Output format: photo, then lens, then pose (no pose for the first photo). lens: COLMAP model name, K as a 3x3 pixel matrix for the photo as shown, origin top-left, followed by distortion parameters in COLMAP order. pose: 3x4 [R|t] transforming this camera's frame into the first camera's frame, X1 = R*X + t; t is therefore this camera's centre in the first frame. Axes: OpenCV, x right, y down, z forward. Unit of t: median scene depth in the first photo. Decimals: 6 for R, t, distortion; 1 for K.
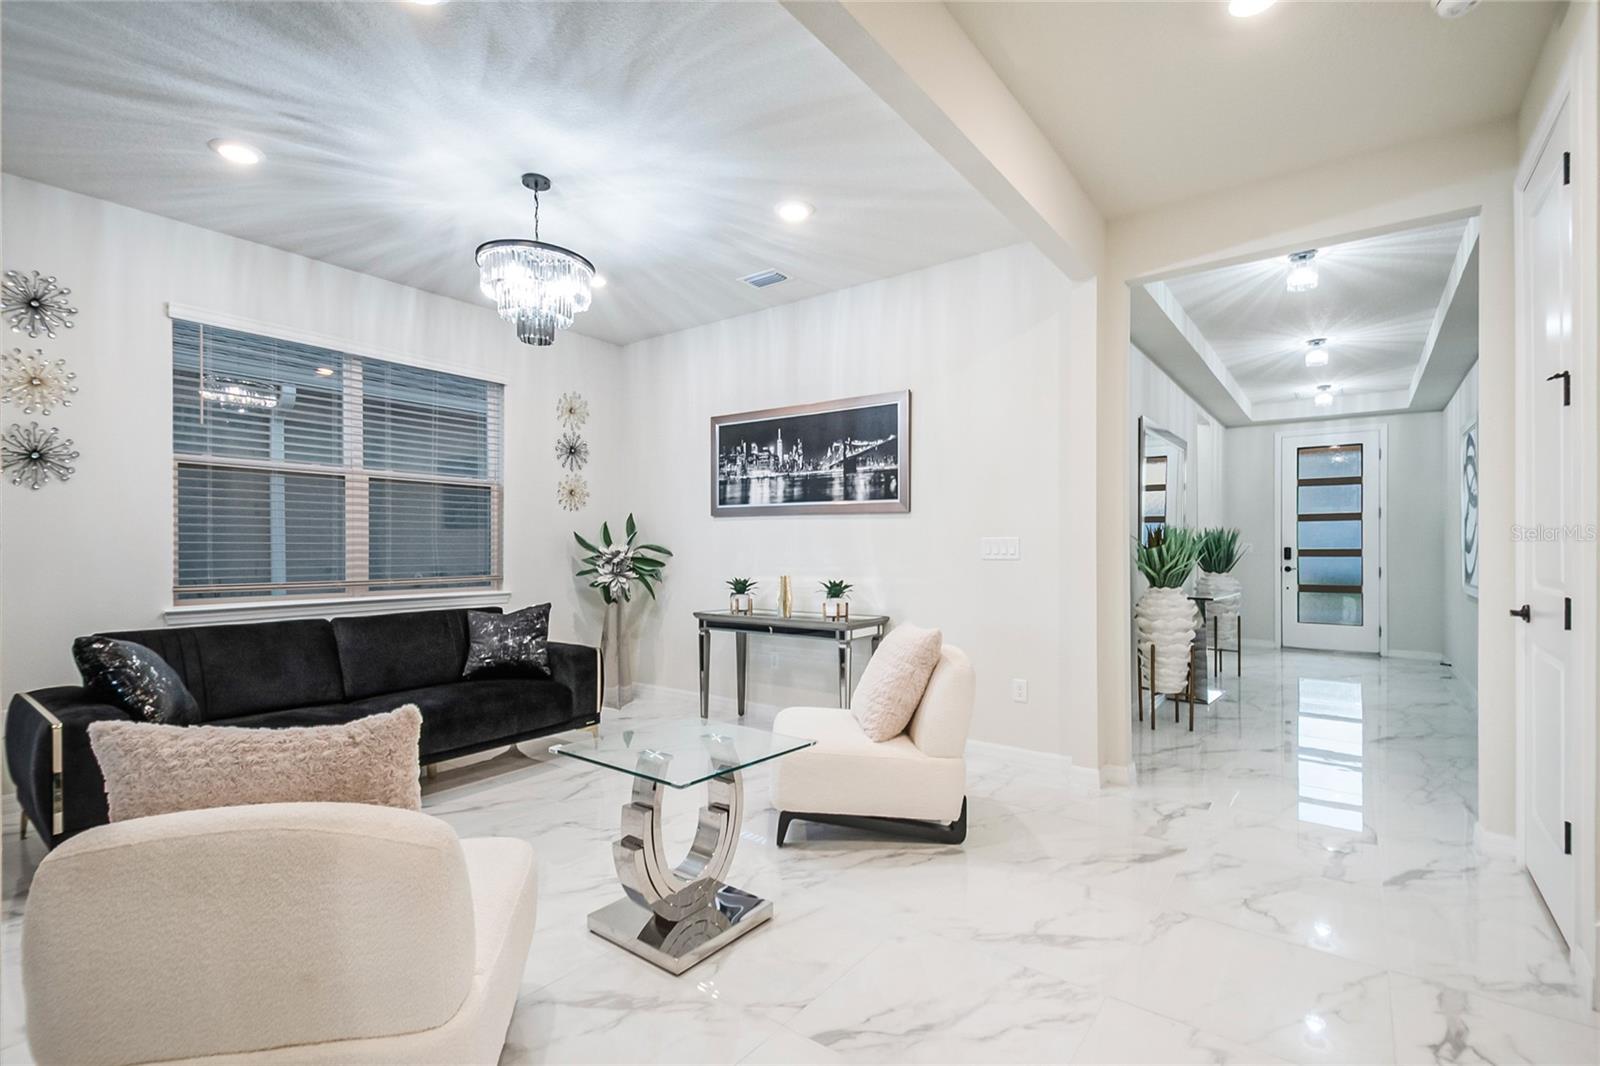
lens RADIAL K [[723.0, 0, 806.0], [0, 723.0, 547.3], [0, 0, 1]] dist [0.032950, -0.029004]
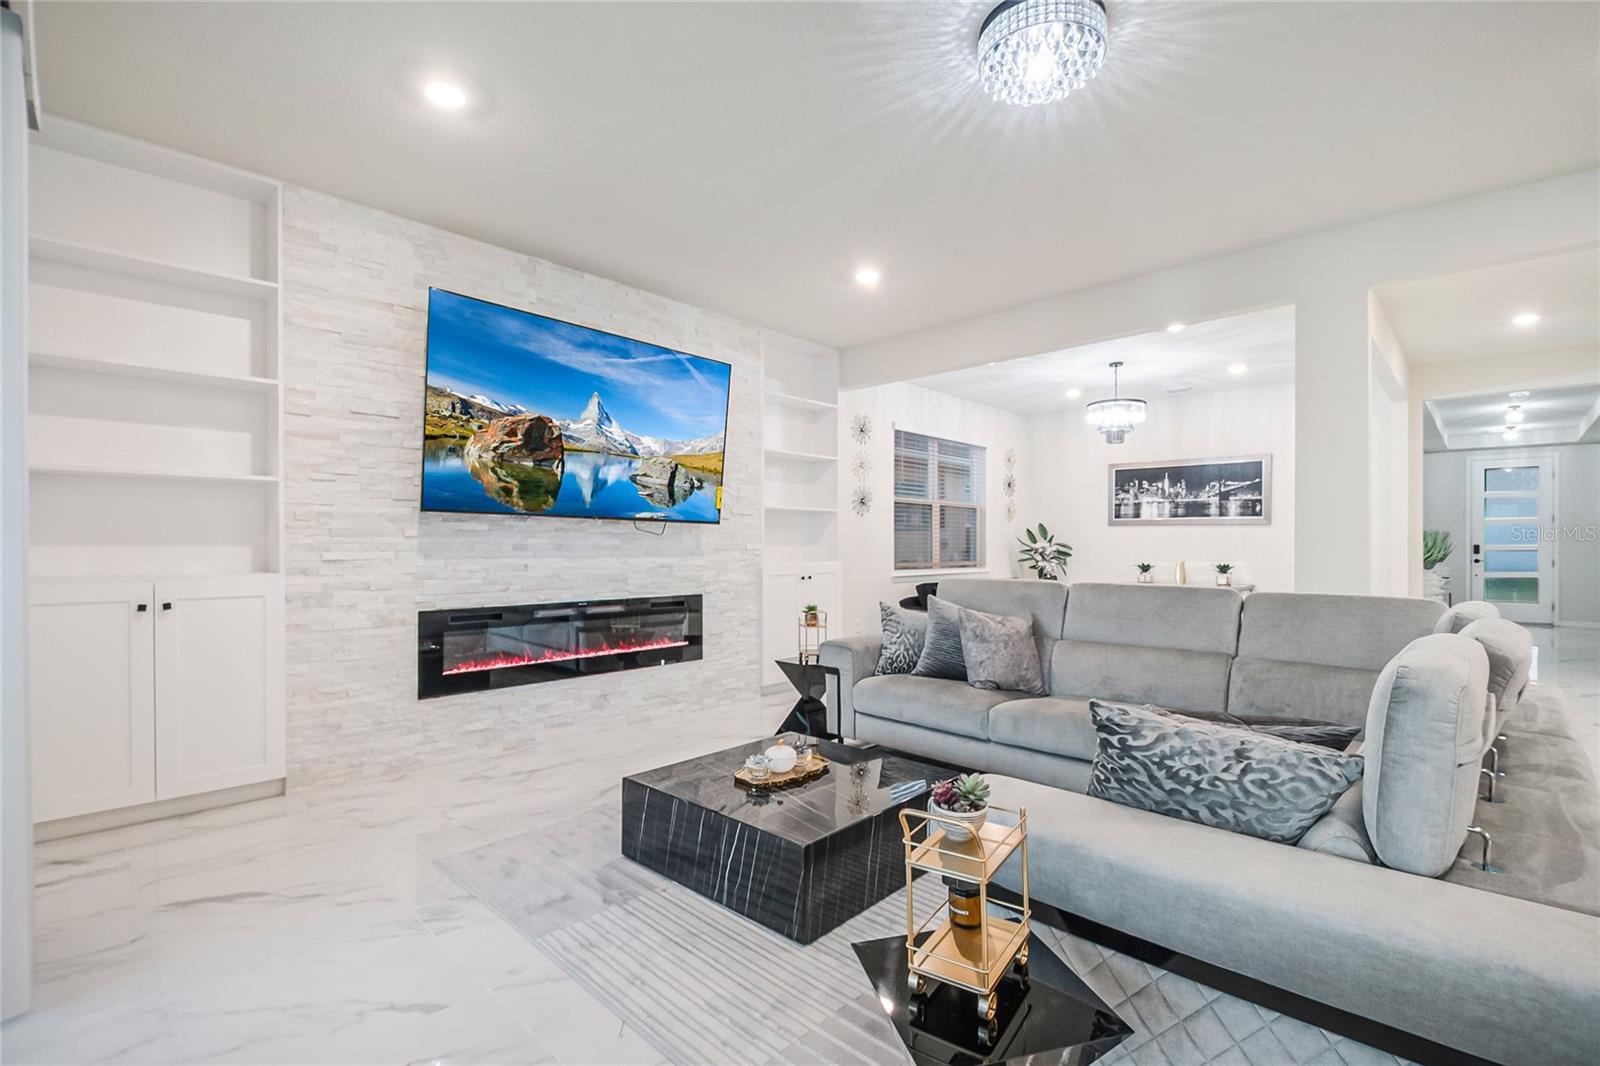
lens RADIAL K [[723.0, 0, 806.0], [0, 723.0, 547.3], [0, 0, 1]] dist [0.032950, -0.029004]
pose [[0.993694, 0.000964, -0.112119, -0.673787], [-0.000595, 0.999994, 0.003329, 0.001434], [0.112122, -0.003242, 0.993689, -0.750705]]
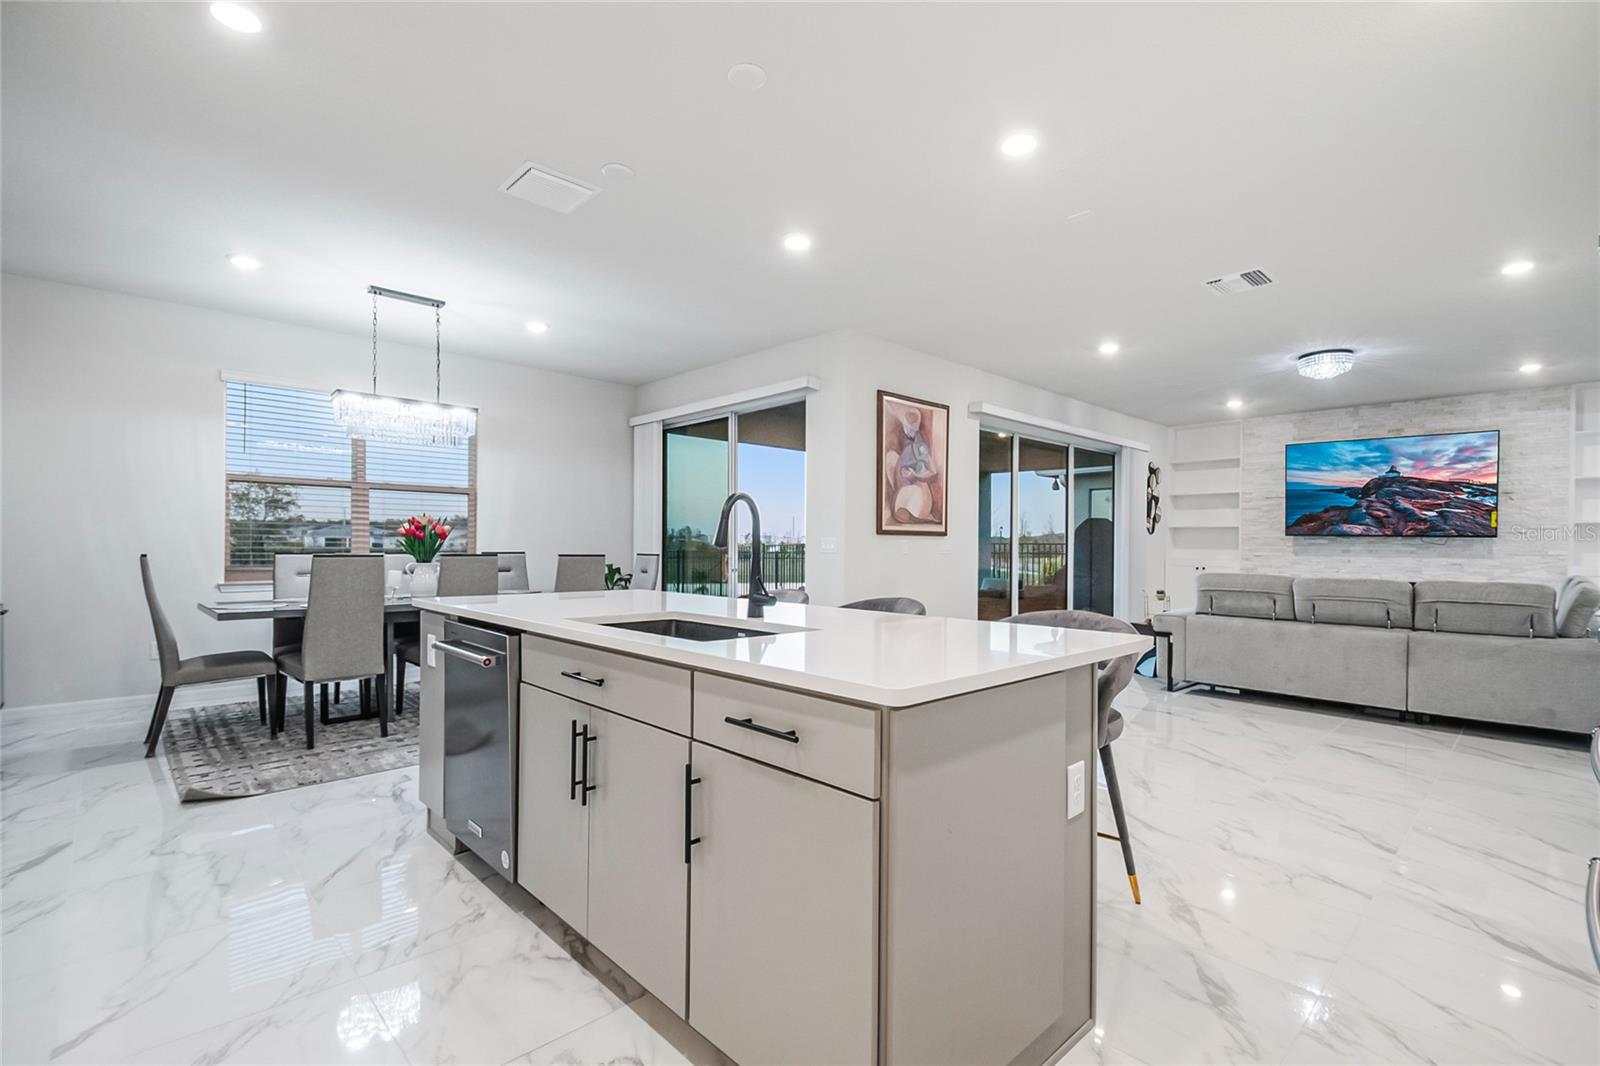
lens RADIAL K [[734.3, 0, 826.8], [0, 734.3, 554.6], [0, 0, 1]] dist [-0.000145, -0.012503]
pose [[-0.138131, 0.009670, -0.990367, 0.807777], [-0.007692, 0.999912, 0.010836, 0.002674], [0.990384, 0.009115, -0.138044, -0.926988]]
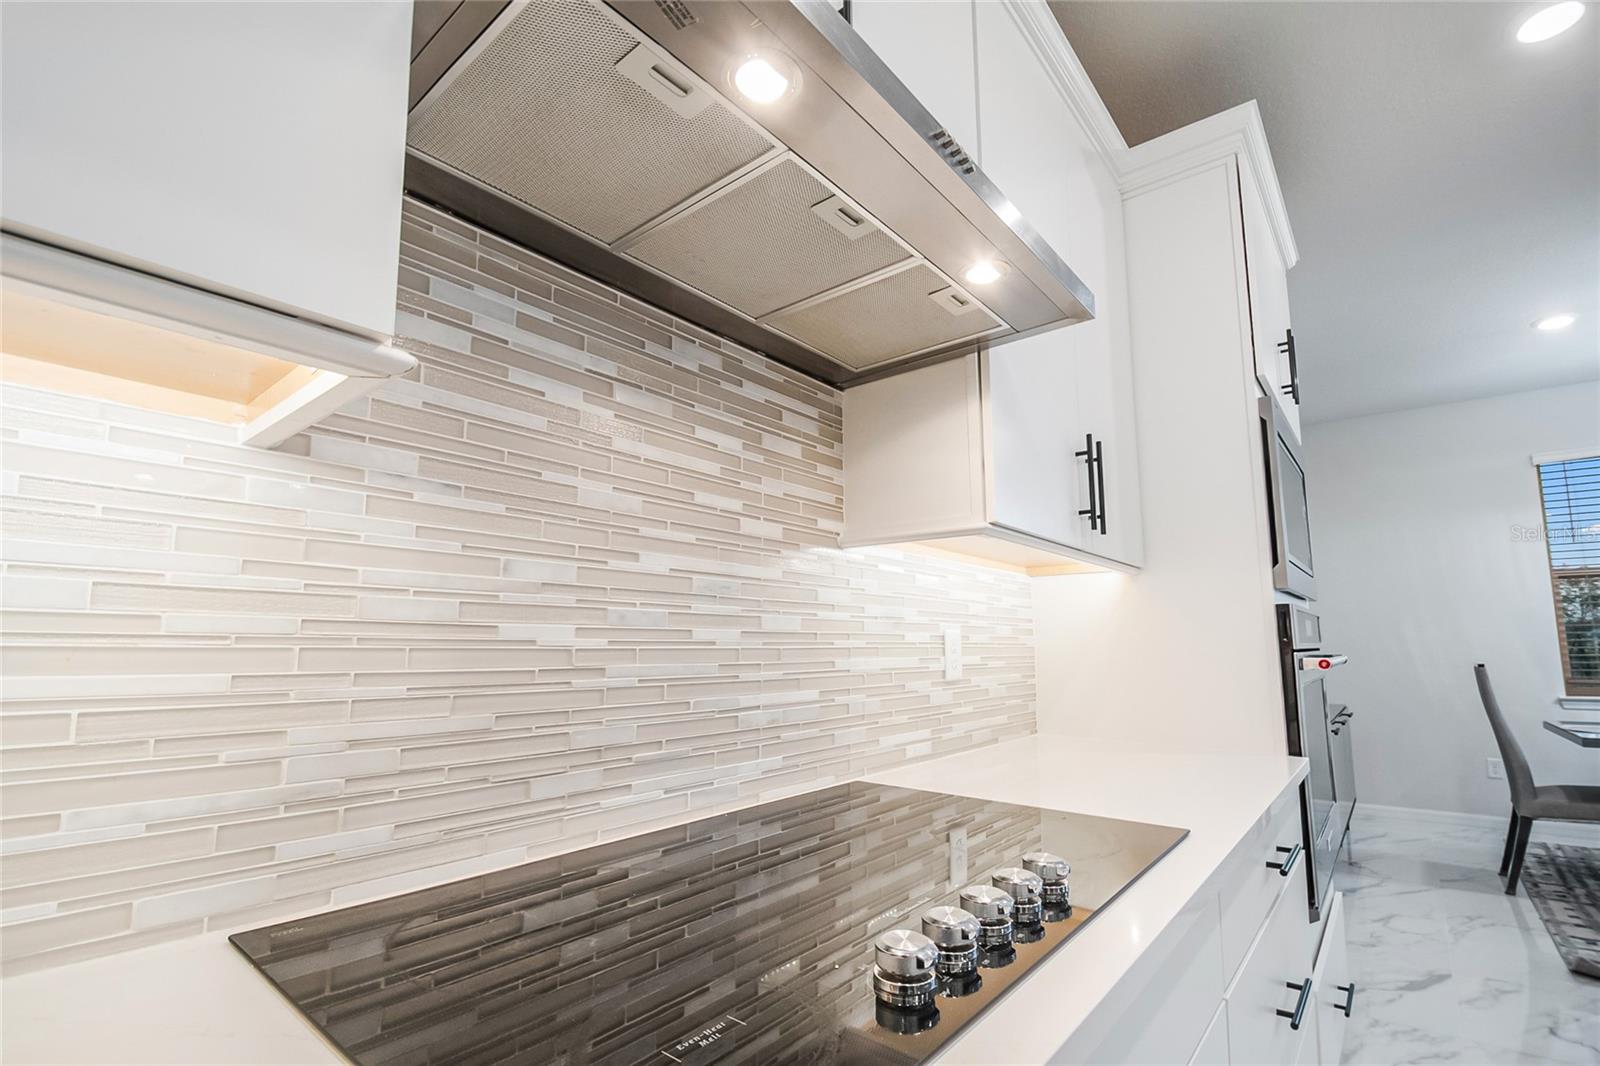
lens RADIAL K [[723.1, 0, 815.3], [0, 723.1, 546.0], [0, 0, 1]] dist [0.030042, -0.029162]
pose [[-0.999861, -0.001464, 0.016594, 0.789293], [-0.003675, 0.990971, -0.134024, -0.000729], [-0.016248, -0.134066, -0.990839, -1.023954]]
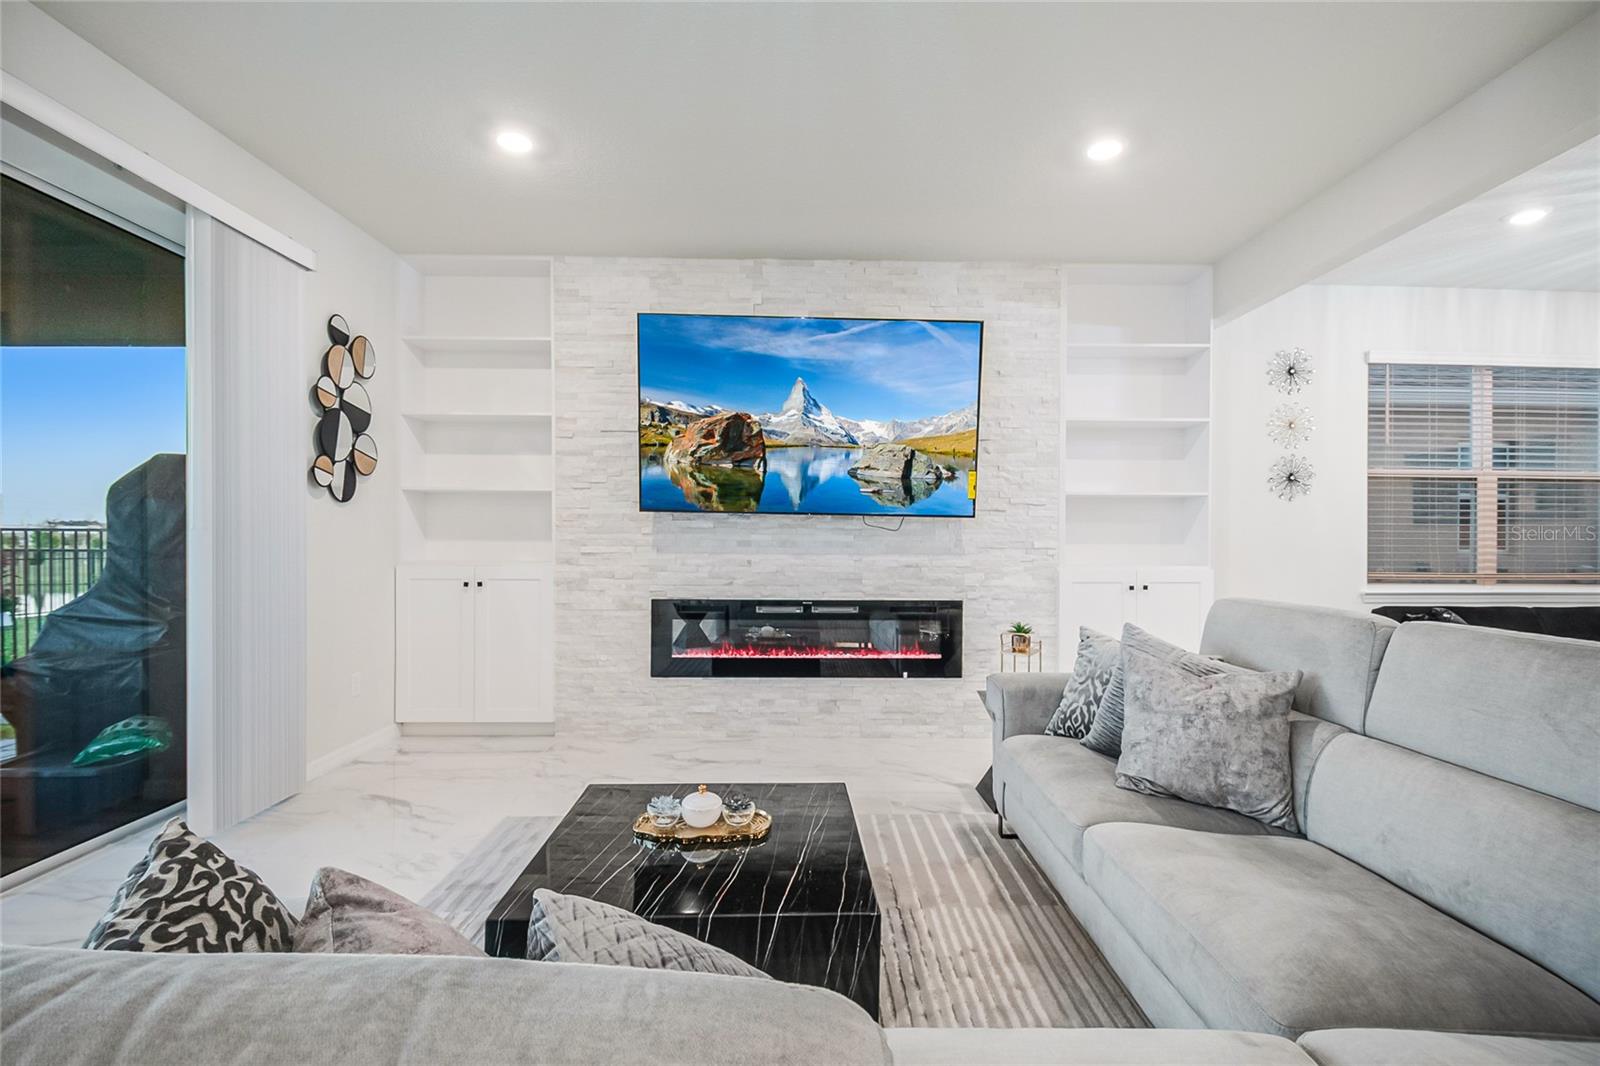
lens RADIAL K [[723.8, 0, 796.8], [0, 723.8, 543.1], [0, 0, 1]] dist [0.031612, -0.022825]
pose [[0.617902, 0.005736, -0.786234, -0.368606], [-0.005041, 0.999982, 0.003334, 0.000576], [0.786239, 0.001904, 0.617920, -0.431739]]
